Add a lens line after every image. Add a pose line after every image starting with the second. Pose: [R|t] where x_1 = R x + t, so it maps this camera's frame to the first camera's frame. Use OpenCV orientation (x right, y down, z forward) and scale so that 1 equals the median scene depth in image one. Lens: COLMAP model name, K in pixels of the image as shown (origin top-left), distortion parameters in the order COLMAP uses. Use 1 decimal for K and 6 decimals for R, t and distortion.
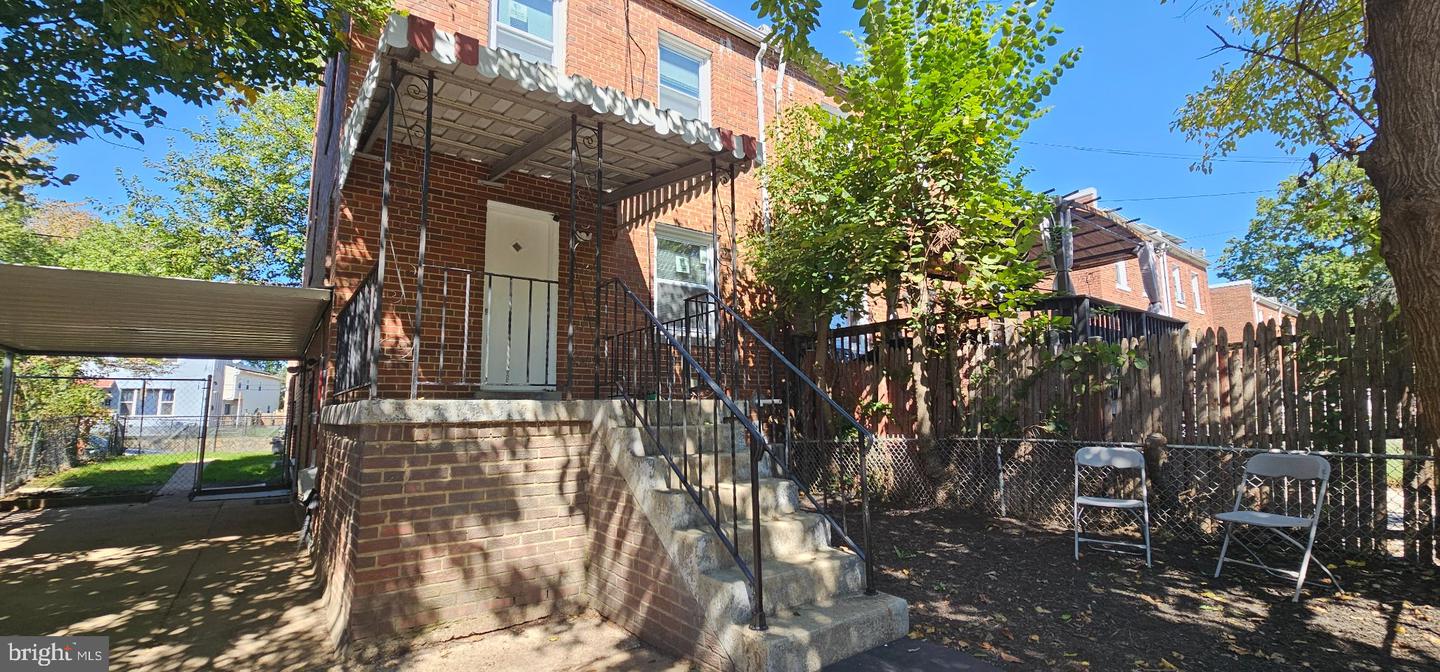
lens RADIAL K [[585.9, 0, 719.6], [0, 585.9, 340.1], [0, 0, 1]] dist [0.001500, 0.000276]
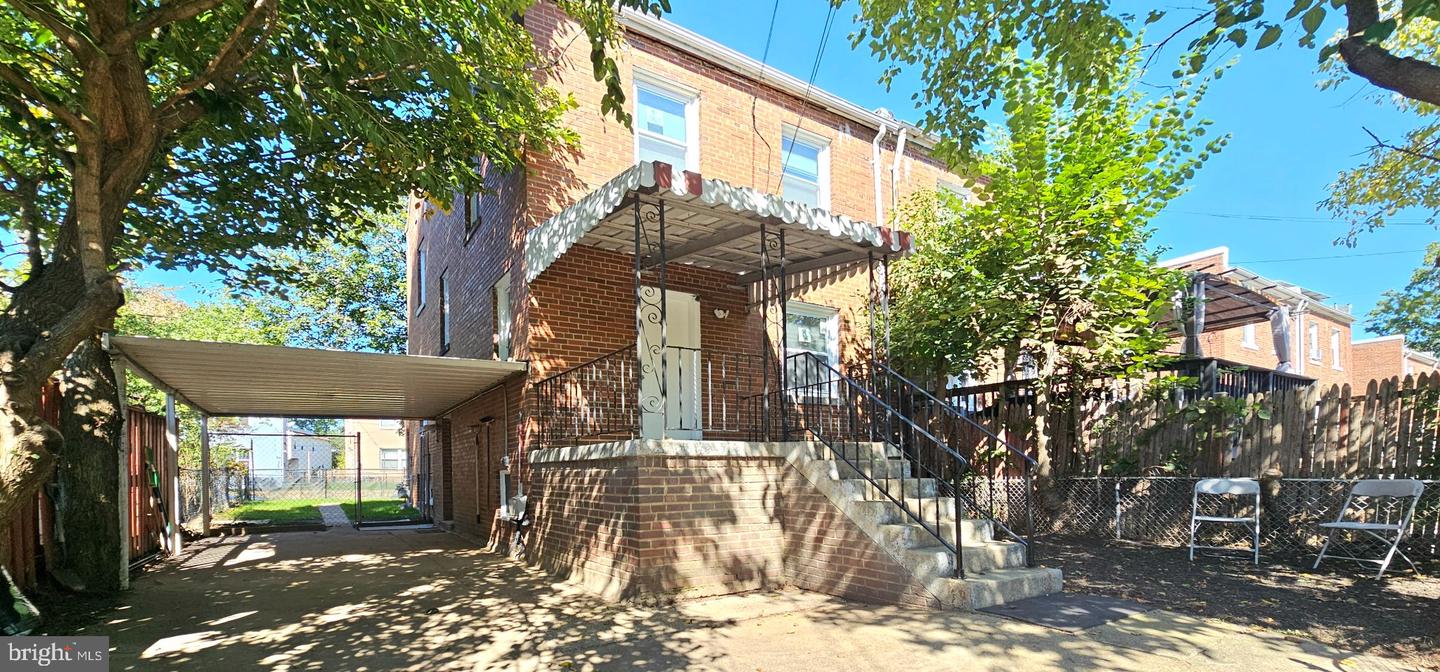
lens RADIAL K [[603.2, 0, 609.2], [0, 603.2, 466.9], [0, 0, 1]] dist [0.001115, -0.000232]
pose [[0.980362, 0.015994, -0.196557, -0.310917], [0.004462, 0.994652, 0.103187, 0.011122], [0.197156, -0.102037, 0.975048, -0.425422]]
